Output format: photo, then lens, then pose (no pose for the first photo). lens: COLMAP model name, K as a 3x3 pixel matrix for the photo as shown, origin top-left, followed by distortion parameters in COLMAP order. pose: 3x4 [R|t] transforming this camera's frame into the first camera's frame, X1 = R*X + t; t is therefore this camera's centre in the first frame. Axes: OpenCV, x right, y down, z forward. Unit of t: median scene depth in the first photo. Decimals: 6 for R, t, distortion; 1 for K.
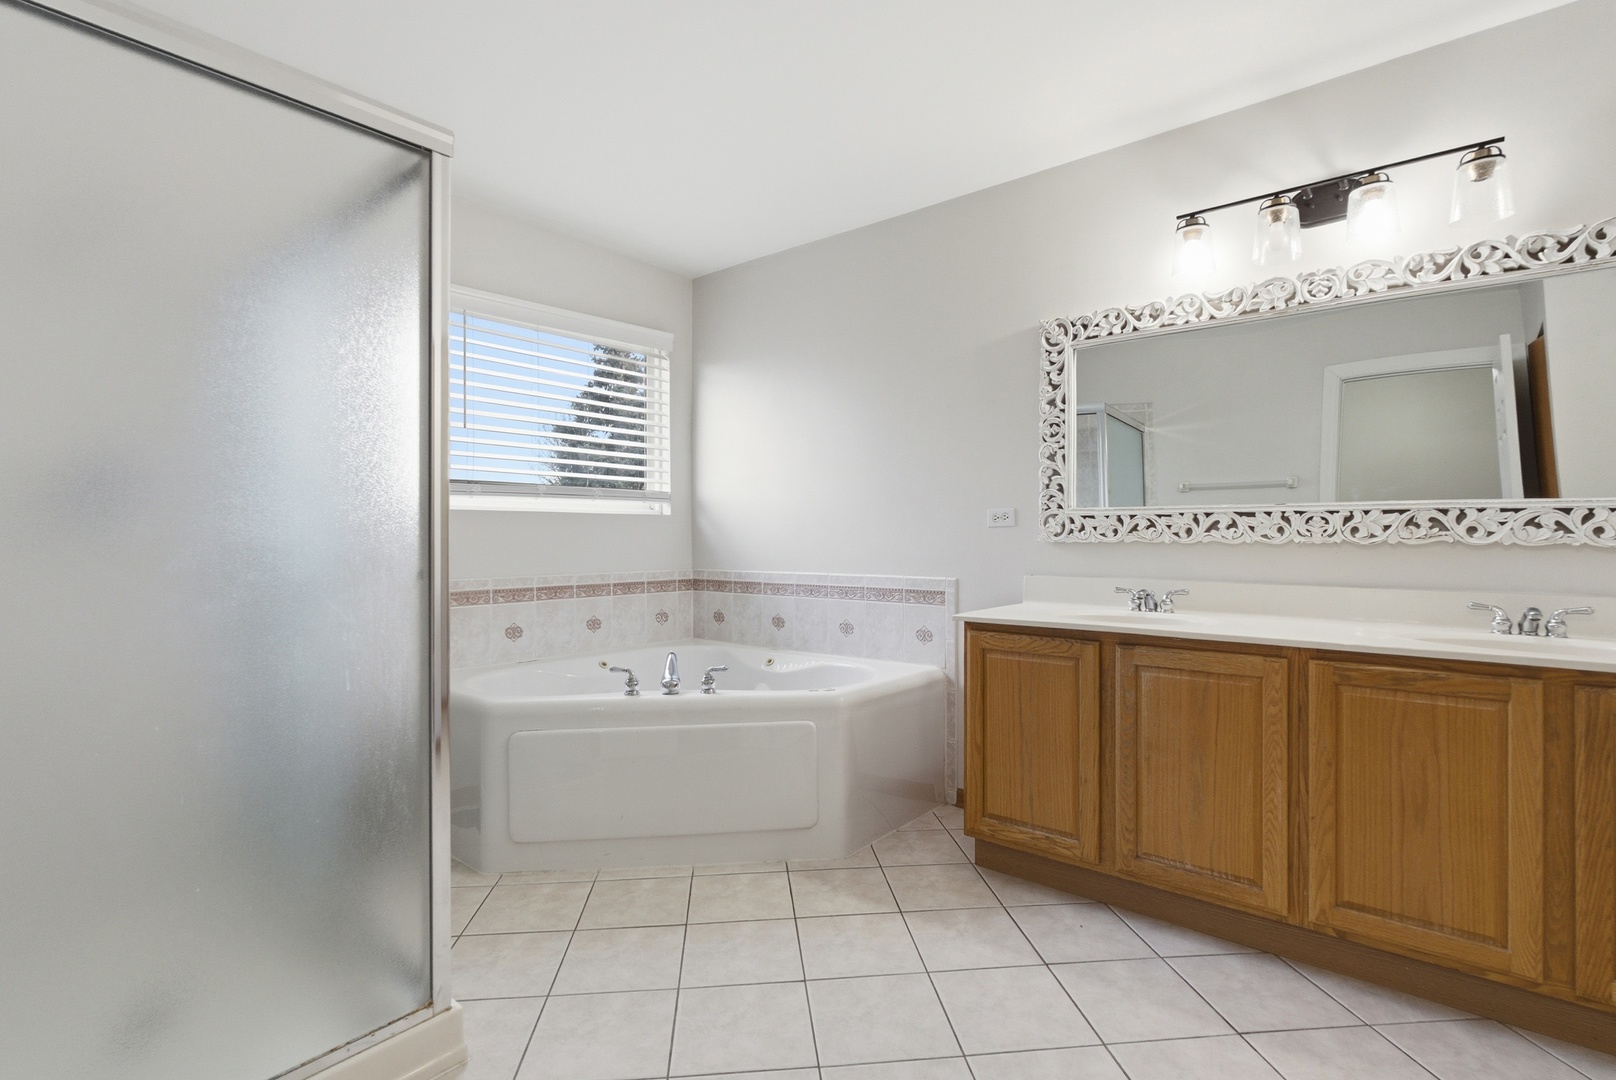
lens RADIAL K [[778.0, 0, 808.8], [0, 778.0, 541.8], [0, 0, 1]] dist [-0.000803, -0.000253]
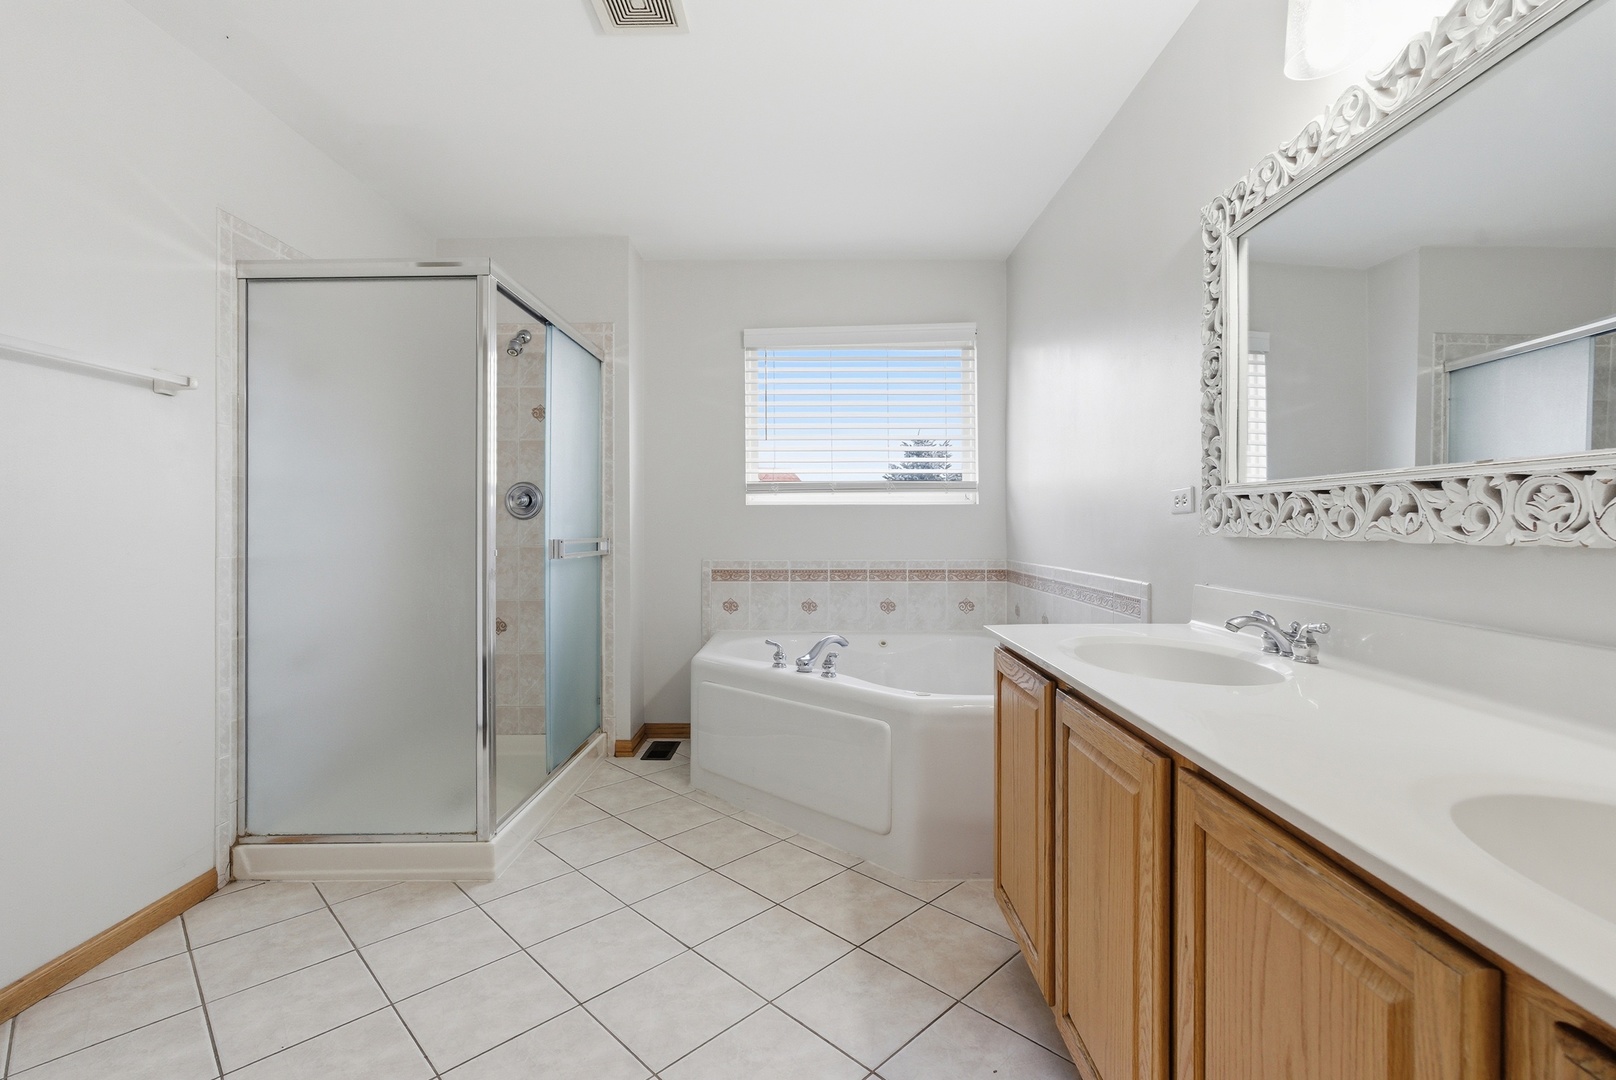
lens RADIAL K [[728.4, 0, 801.9], [0, 728.4, 531.9], [0, 0, 1]] dist [-0.001025, 0.000458]
pose [[0.629264, 0.005652, -0.777171, 0.620181], [-0.001382, 0.999980, 0.006154, -0.007043], [0.777191, -0.002799, 0.629259, 0.358742]]
